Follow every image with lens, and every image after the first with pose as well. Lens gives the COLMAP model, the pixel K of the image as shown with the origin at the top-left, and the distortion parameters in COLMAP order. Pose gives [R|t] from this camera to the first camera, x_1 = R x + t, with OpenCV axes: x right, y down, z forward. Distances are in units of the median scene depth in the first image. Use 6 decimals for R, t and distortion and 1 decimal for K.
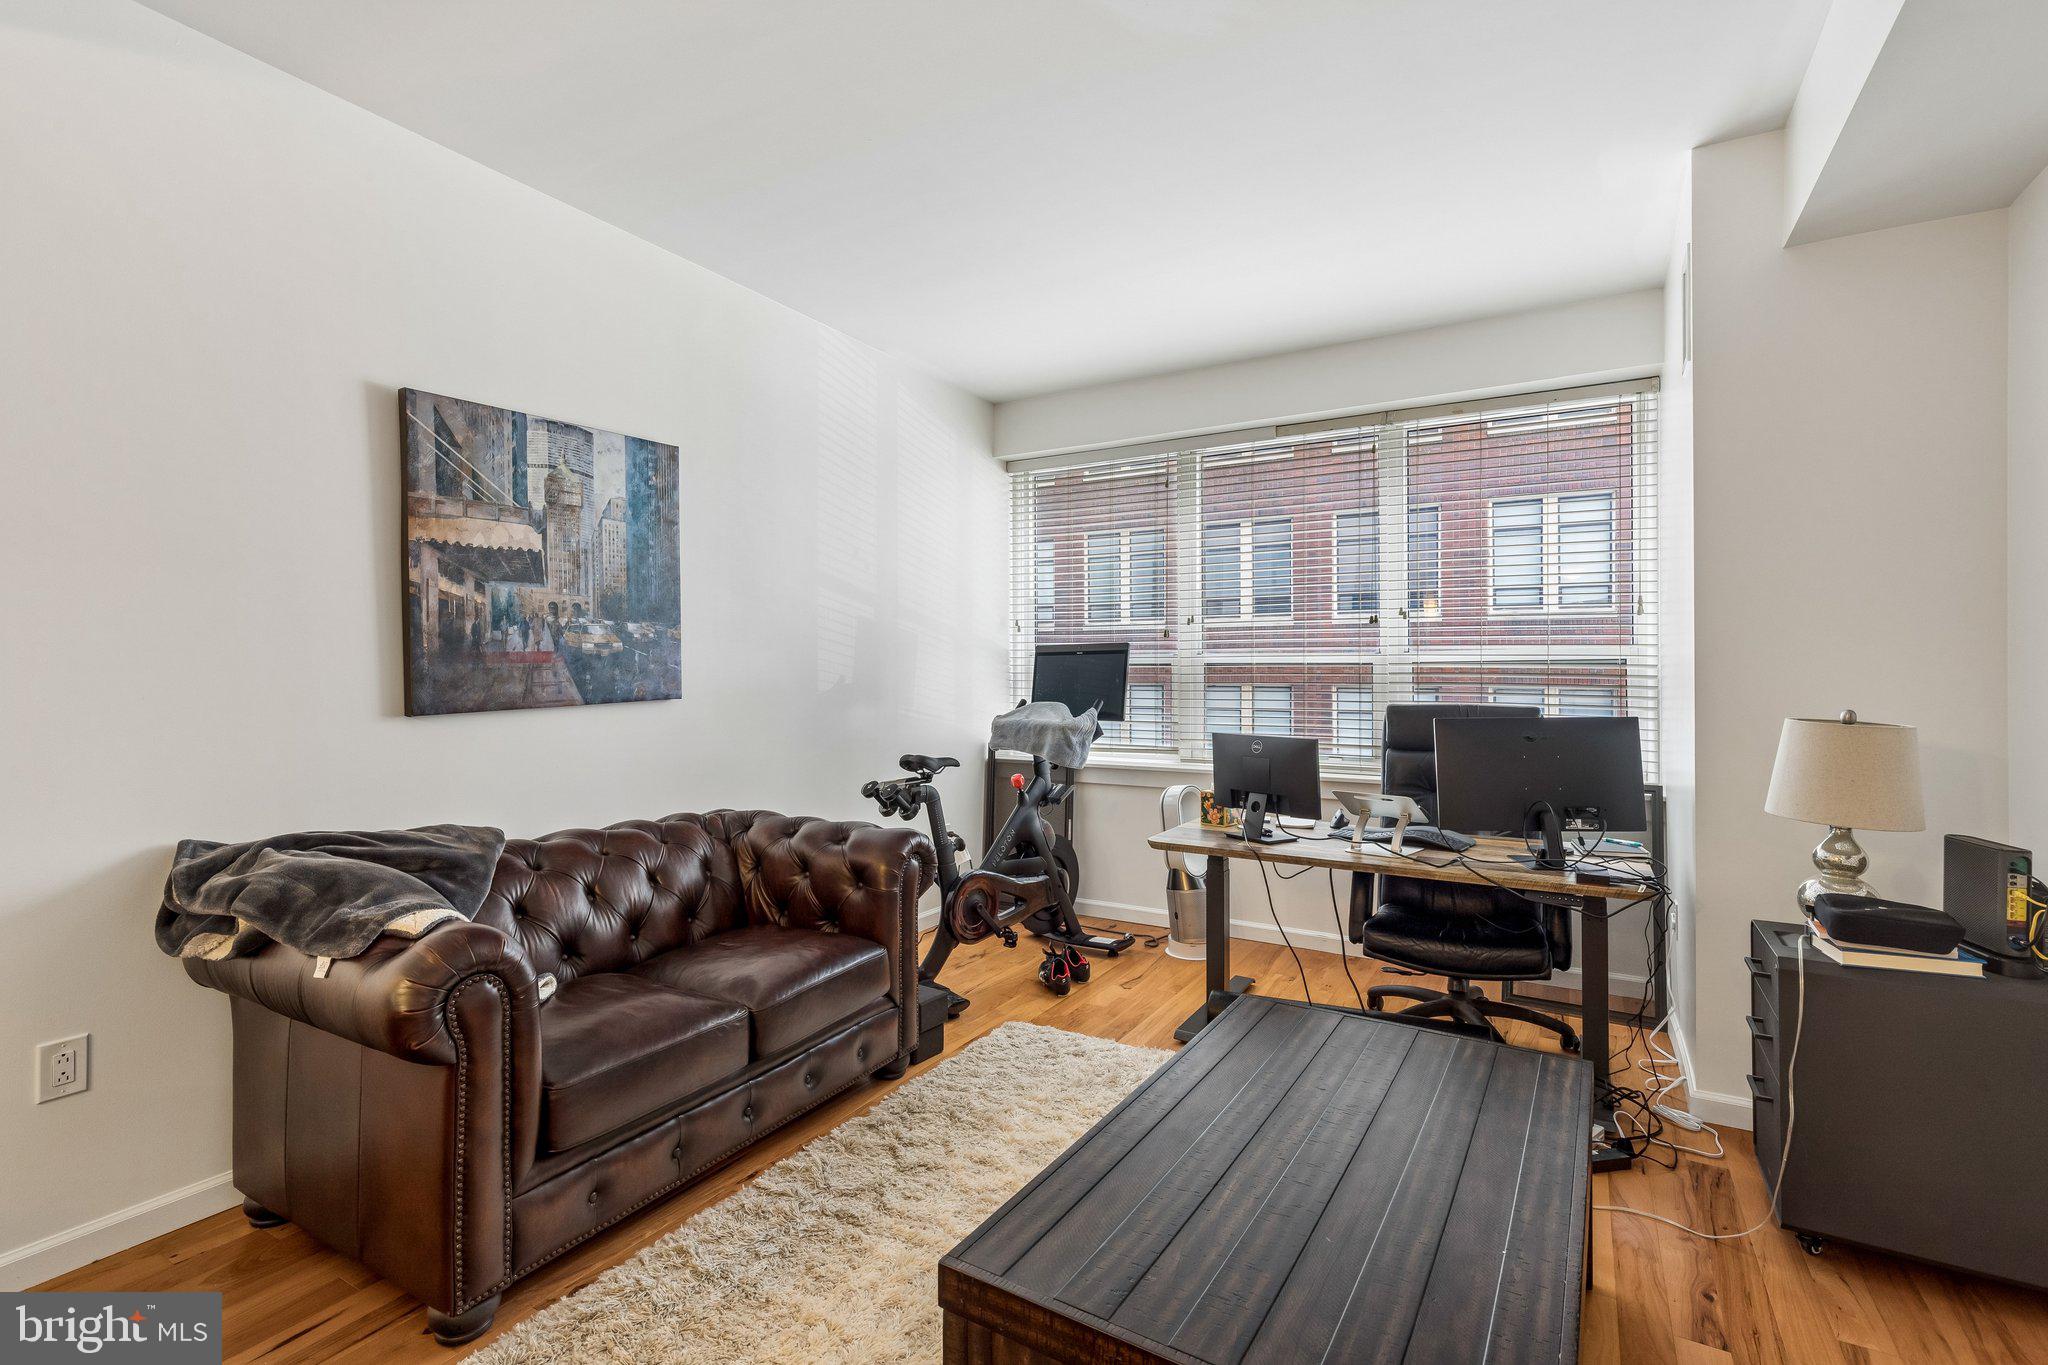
lens RADIAL K [[927.7, 0, 1033.7], [0, 927.7, 666.9], [0, 0, 1]] dist [0.011059, -0.000463]
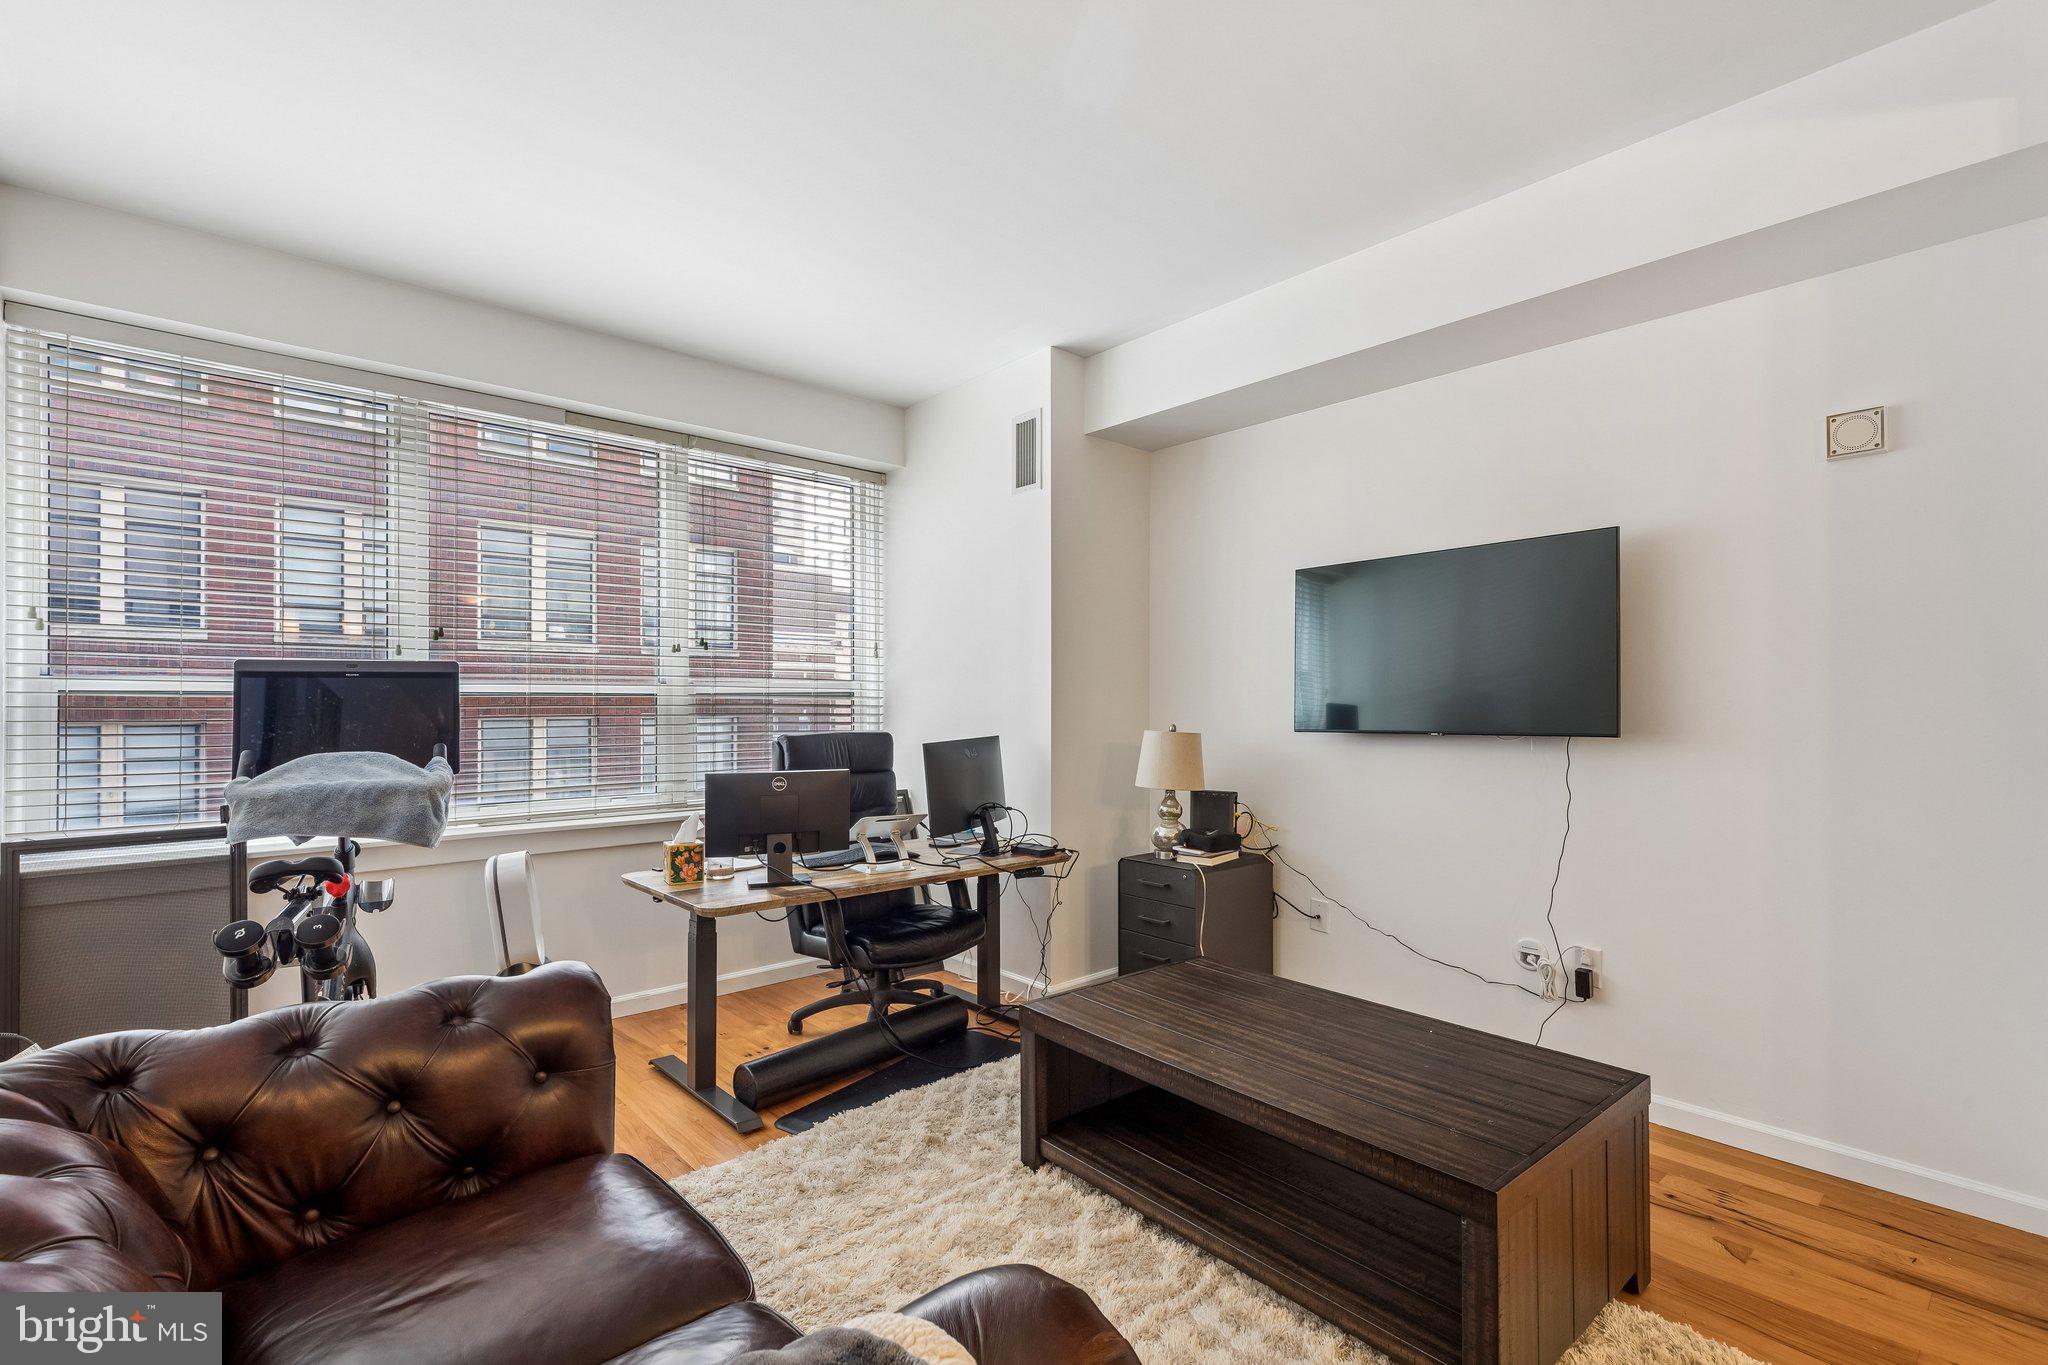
lens RADIAL K [[922.0, 0, 1028.9], [0, 922.0, 698.5], [0, 0, 1]] dist [0.011137, 0.000177]
pose [[0.312692, 0.002540, 0.949851, -0.599071], [-0.003871, 0.999992, -0.001400, 0.000742], [-0.949847, -0.003239, 0.312699, 0.505176]]
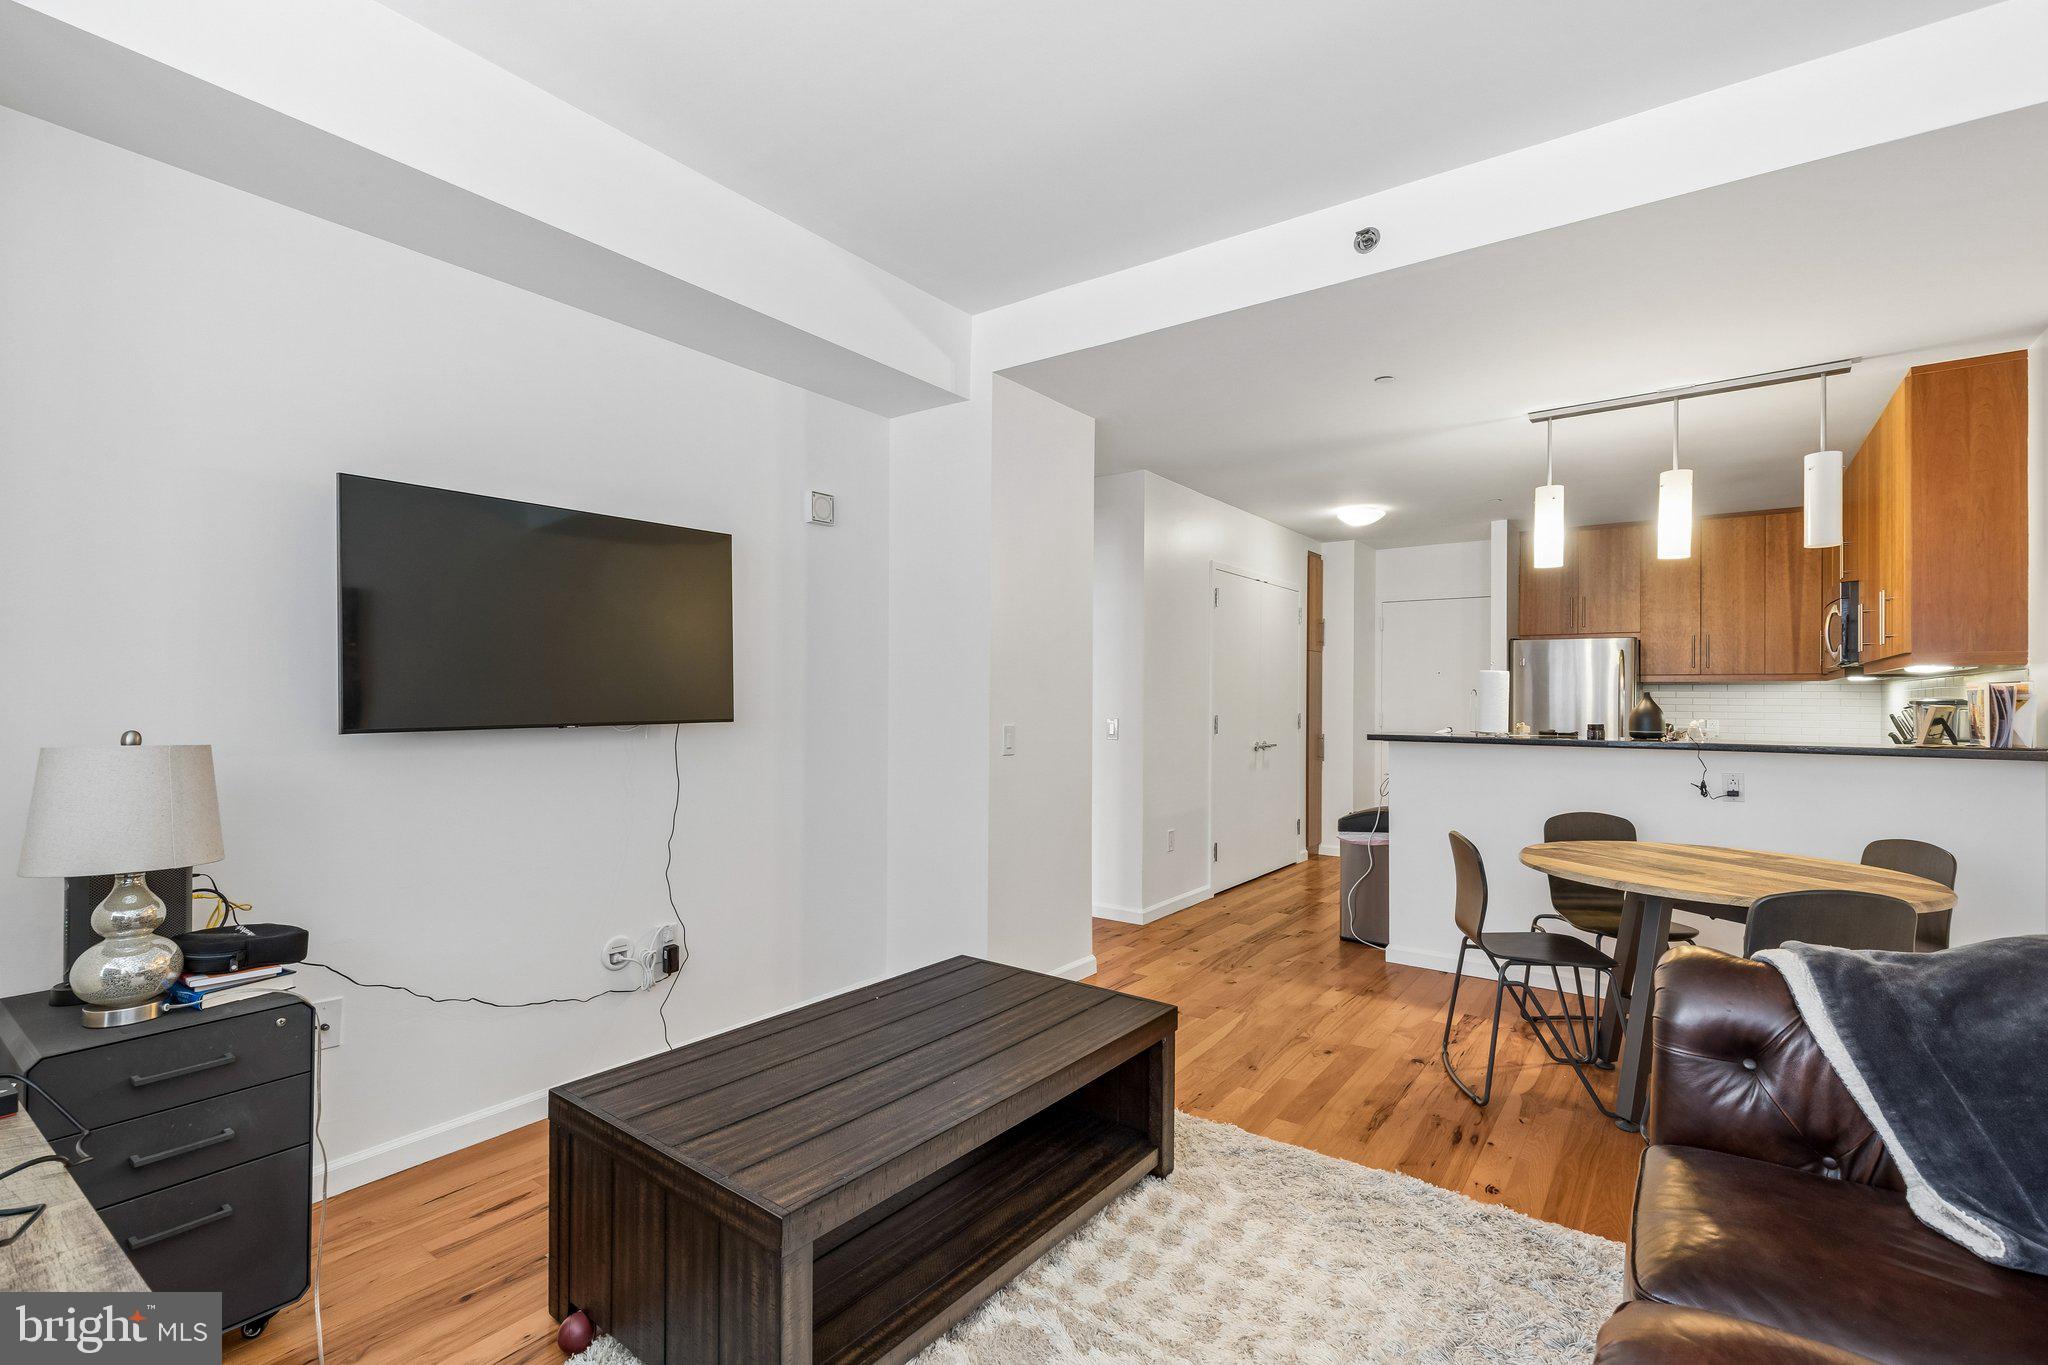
lens RADIAL K [[924.4, 0, 1020.8], [0, 924.4, 698.5], [0, 0, 1]] dist [0.014286, -0.000121]
pose [[-0.994486, -0.007882, 0.104572, 0.010248], [-0.008495, 0.999949, -0.005421, 0.012353], [-0.104524, -0.006279, -0.994503, 1.212743]]
